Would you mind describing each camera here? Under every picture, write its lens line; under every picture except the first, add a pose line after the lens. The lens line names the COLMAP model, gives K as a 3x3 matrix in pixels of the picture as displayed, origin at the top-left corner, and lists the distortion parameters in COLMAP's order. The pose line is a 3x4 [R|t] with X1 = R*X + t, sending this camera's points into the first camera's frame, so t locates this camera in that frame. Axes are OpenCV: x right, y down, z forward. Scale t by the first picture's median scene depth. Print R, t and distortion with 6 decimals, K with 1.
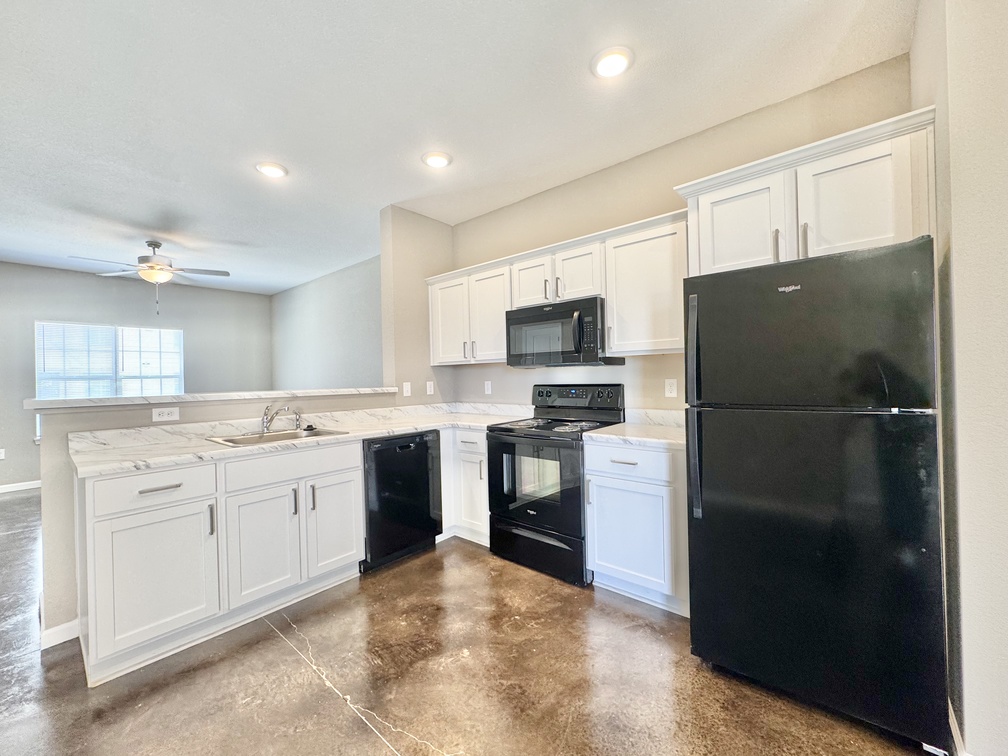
lens RADIAL K [[403.9, 0, 504.4], [0, 403.9, 375.3], [0, 0, 1]] dist [-0.003660, 0.001002]
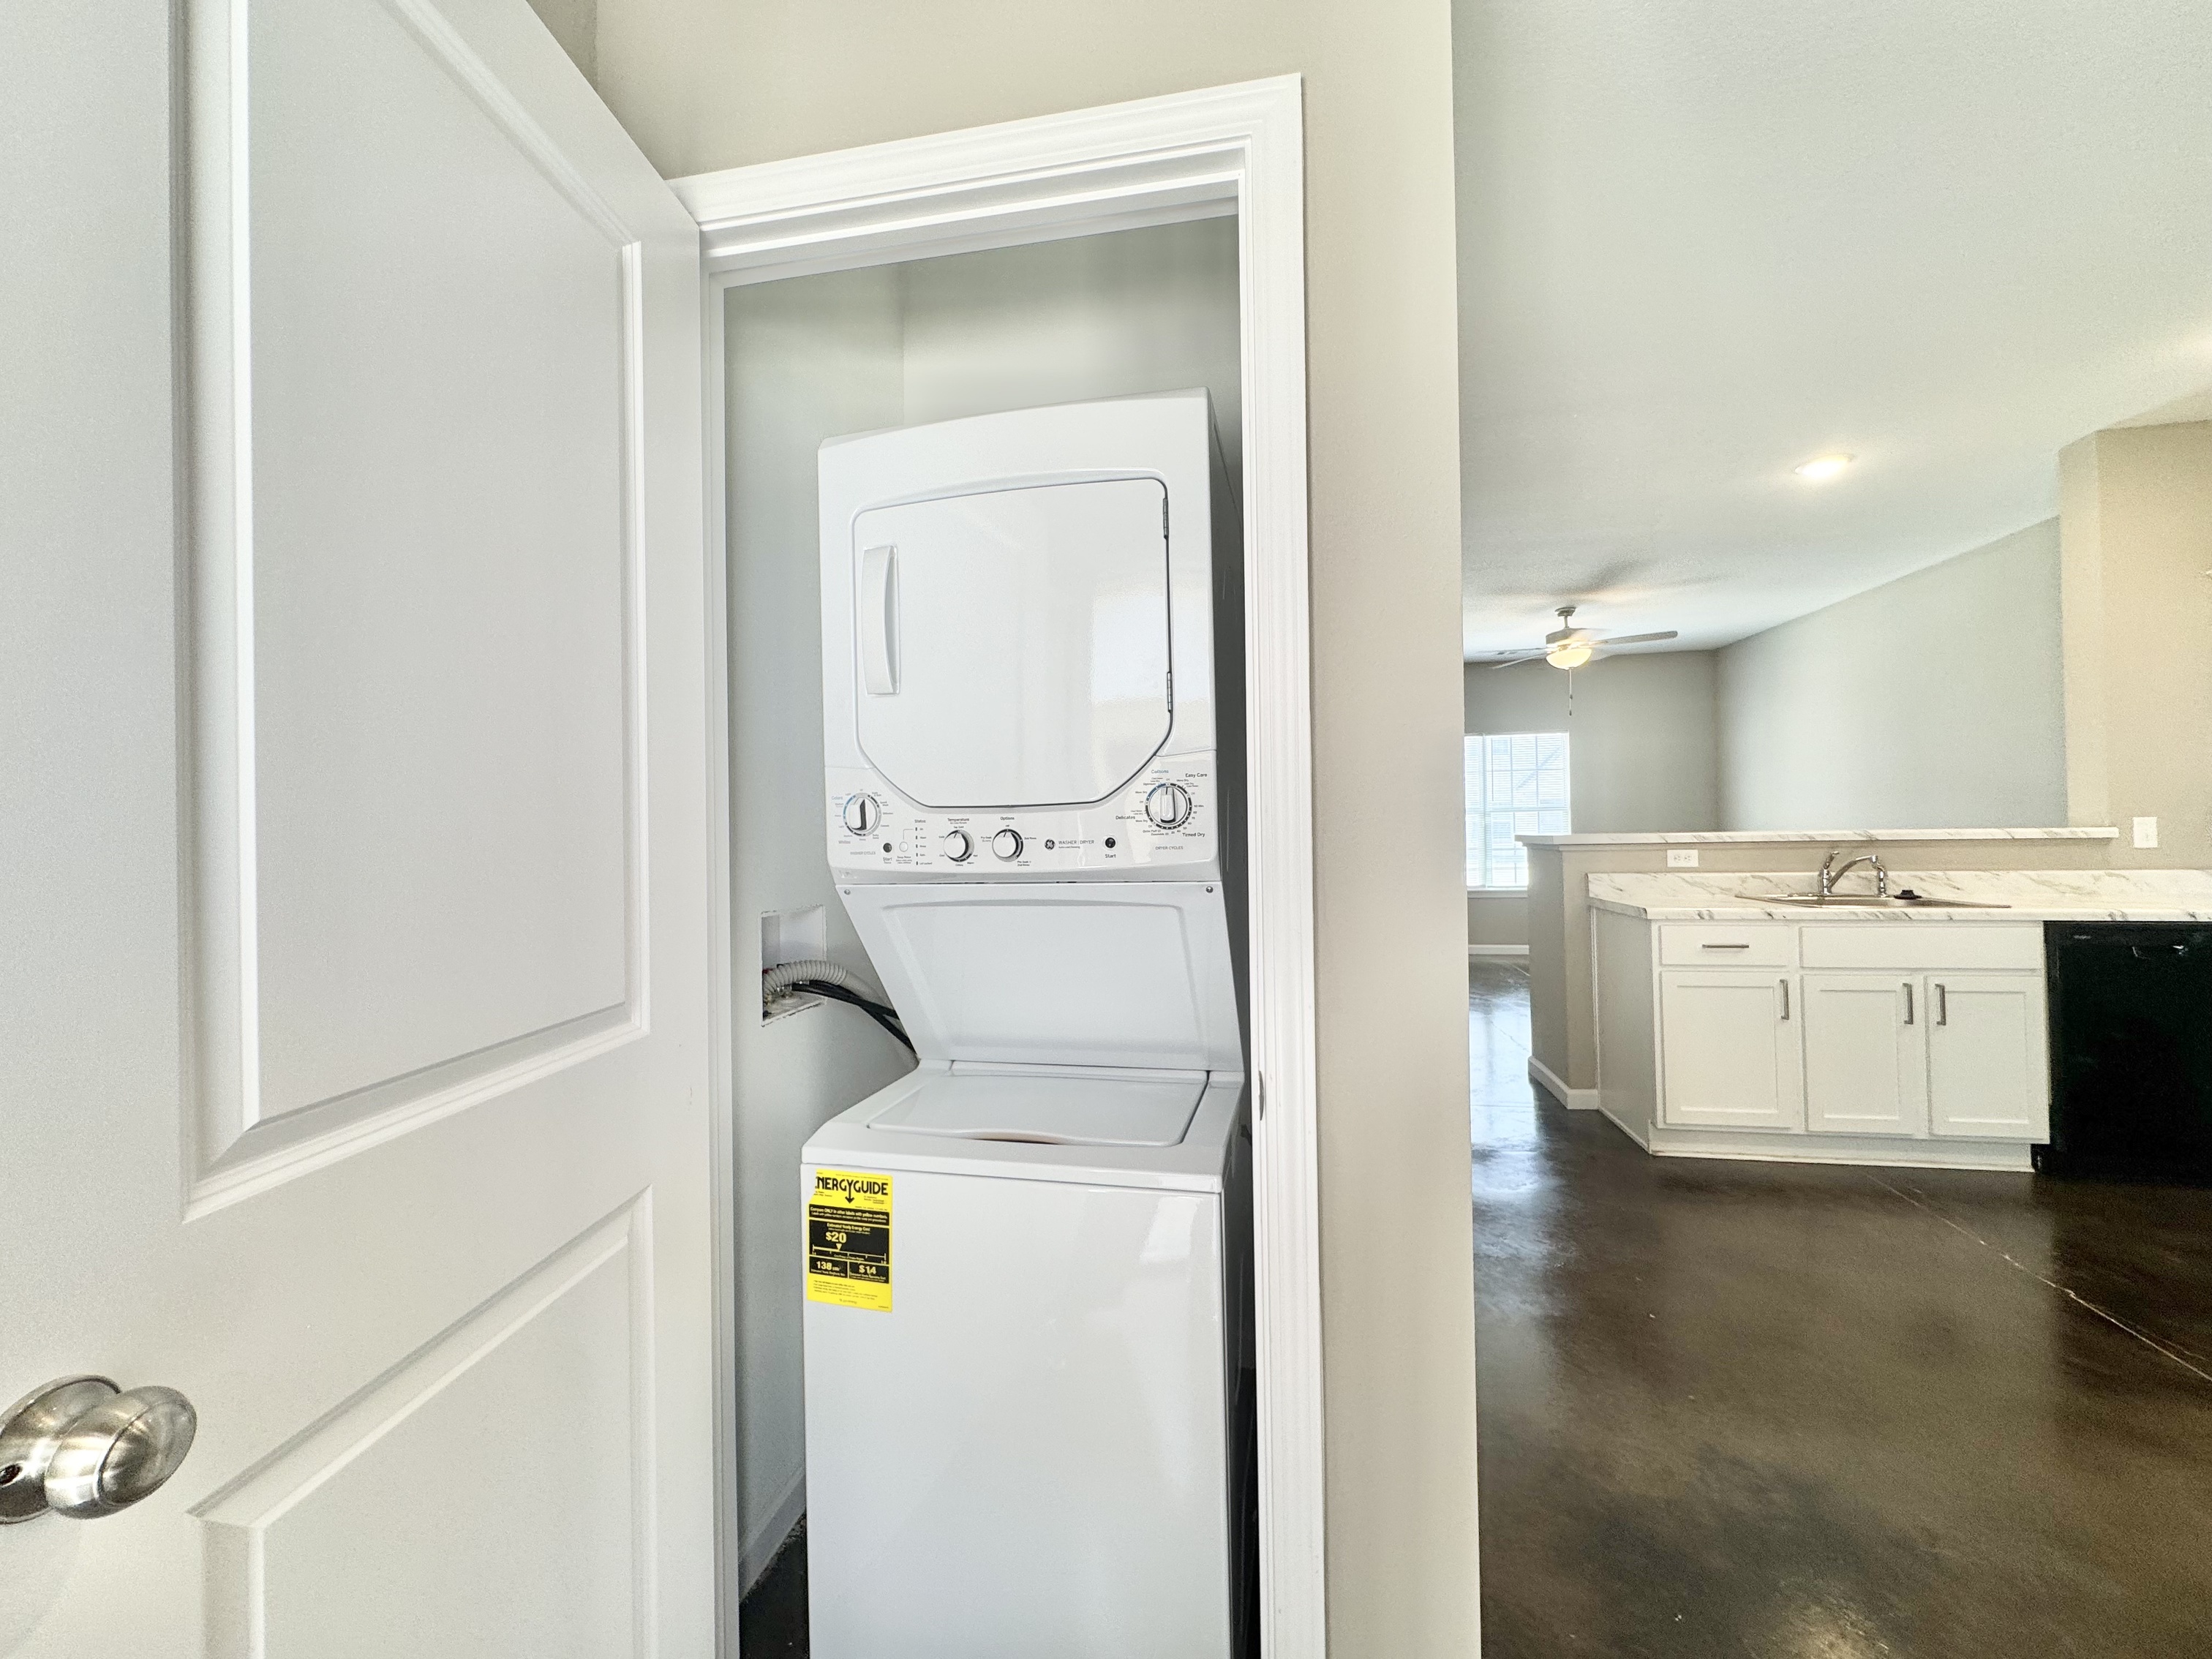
lens RADIAL K [[886.3, 0, 1106.8], [0, 886.3, 823.6], [0, 0, 1]] dist [-0.003660, 0.001002]
pose [[0.498070, 0.007161, -0.867107, 0.042622], [0.010808, 0.999837, 0.014465, -0.002229], [0.867069, -0.016576, 0.497911, -0.606163]]
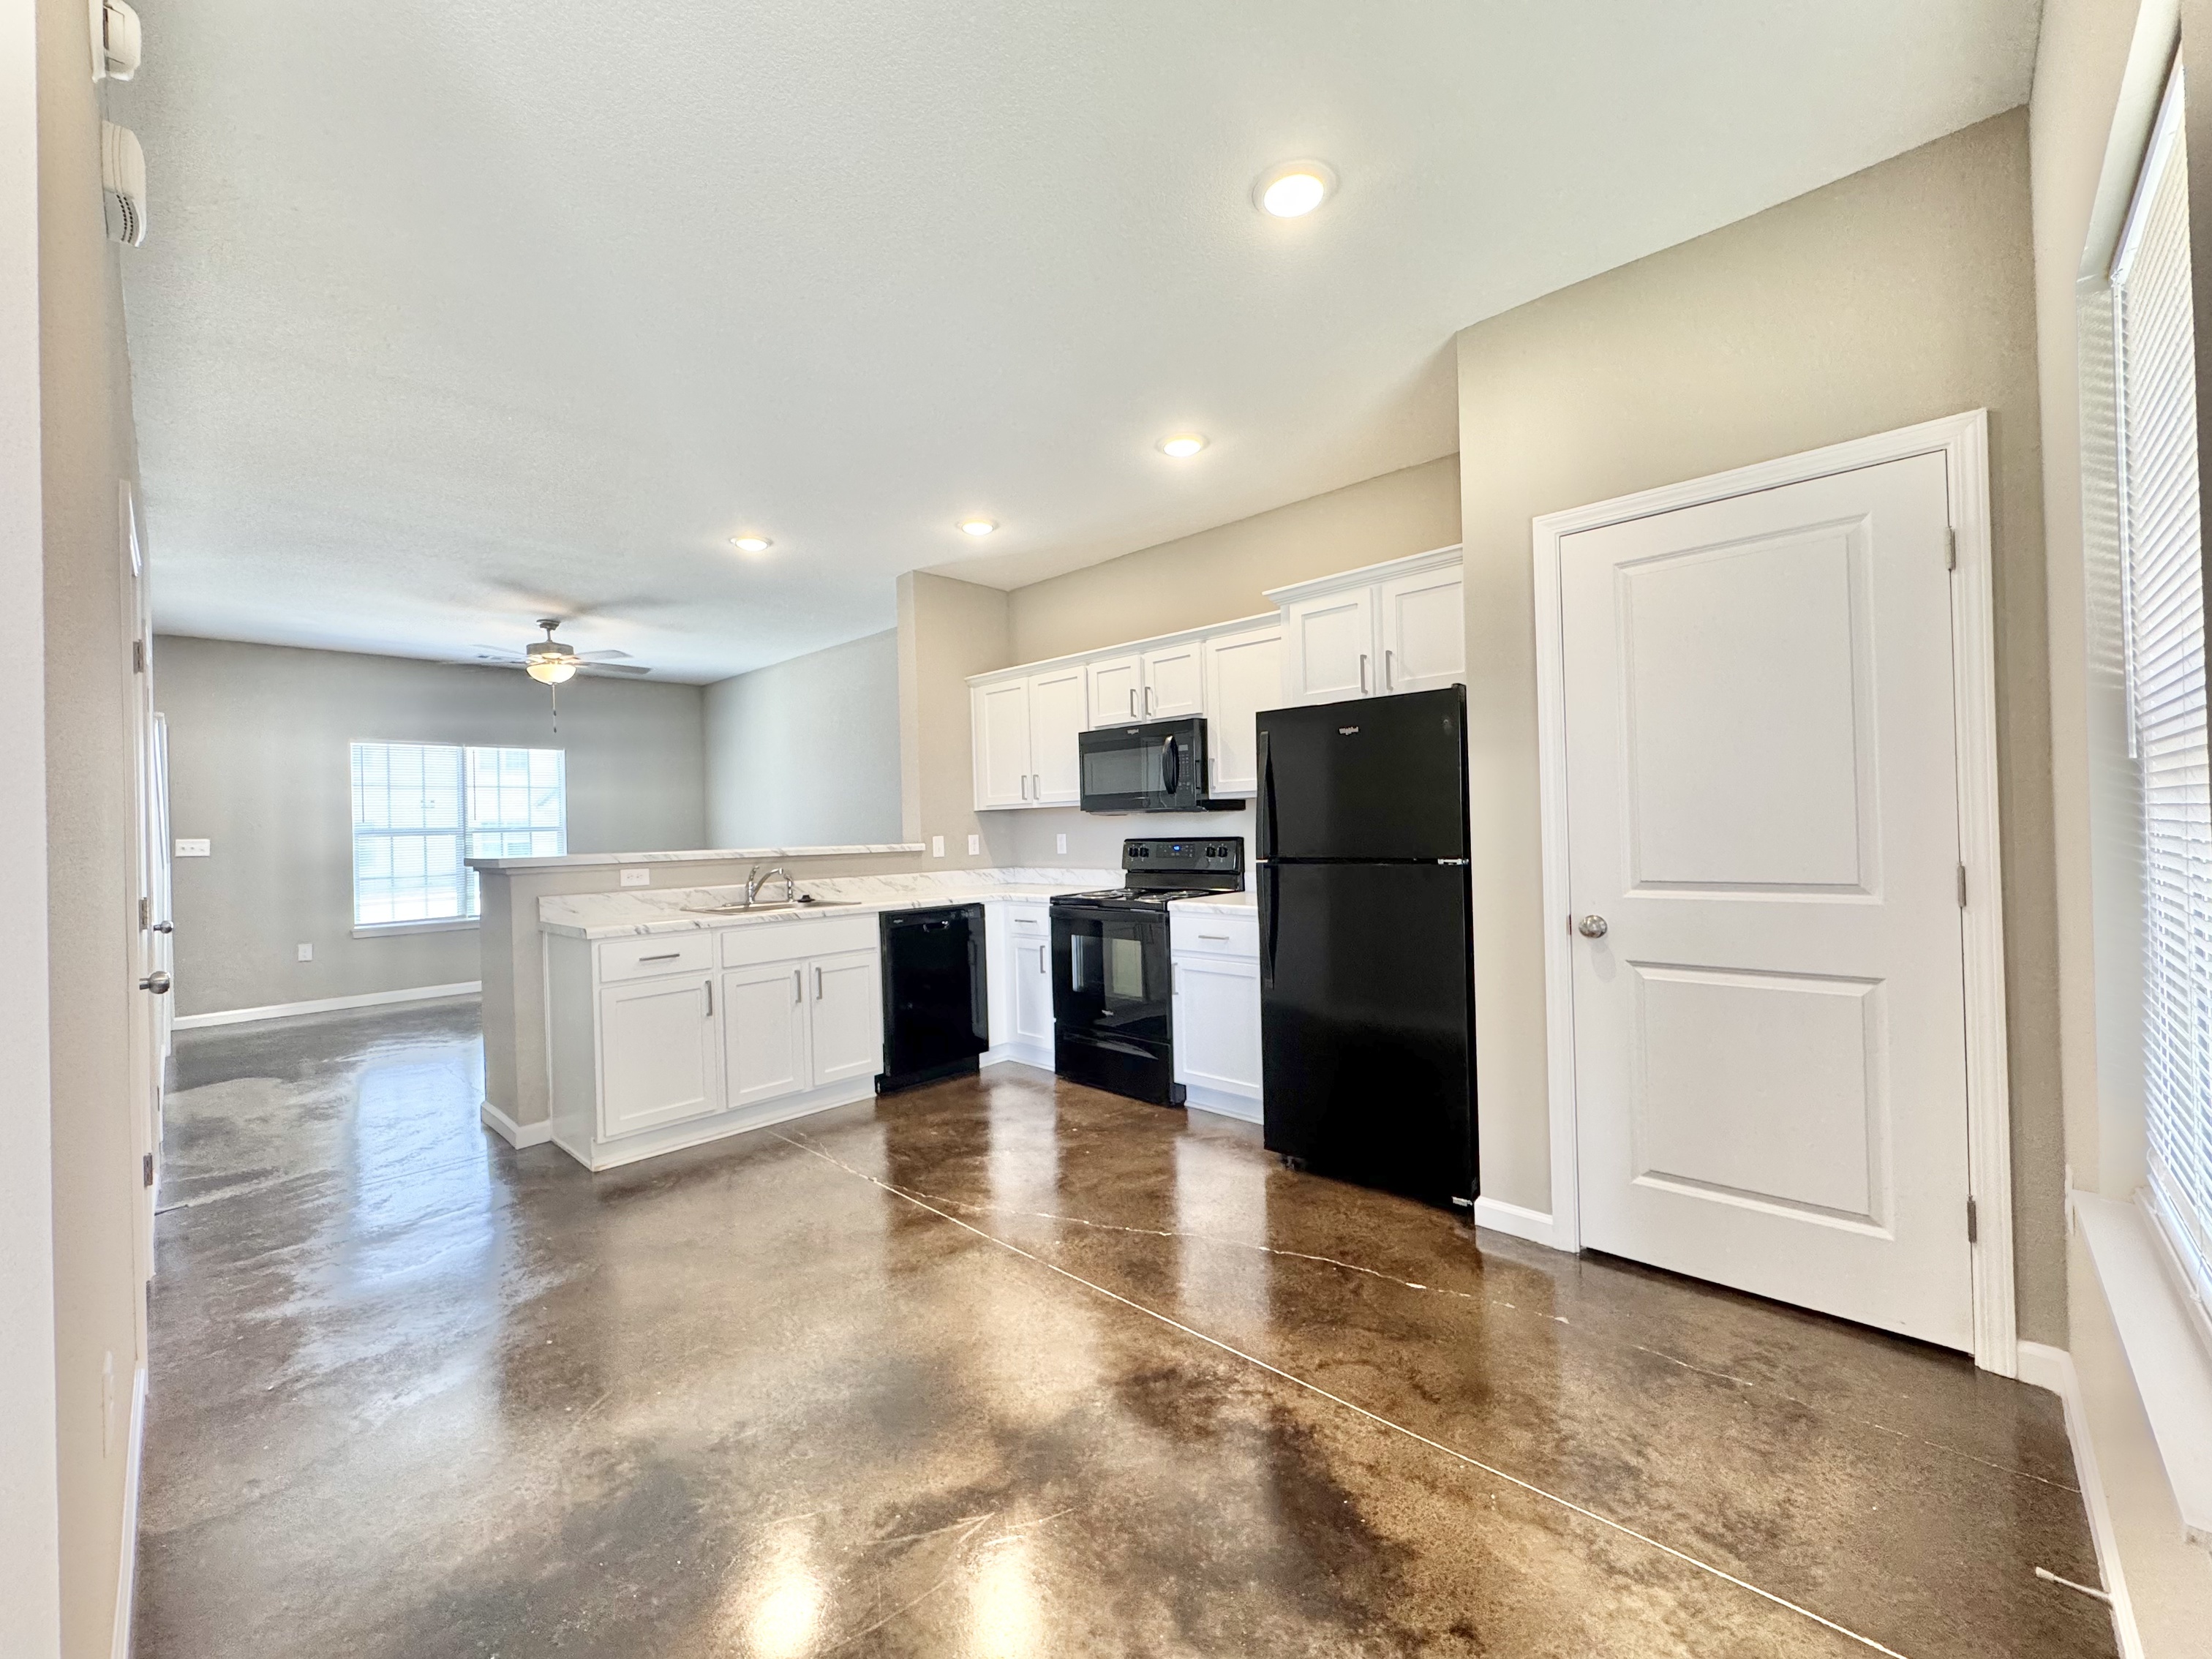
lens RADIAL K [[886.3, 0, 1106.8], [0, 886.3, 823.6], [0, 0, 1]] dist [-0.003660, 0.001002]
pose [[0.998647, -0.004470, -0.051806, 0.139775], [0.004531, 0.999989, 0.001052, -0.004467], [0.051801, -0.001285, 0.998657, -0.554826]]
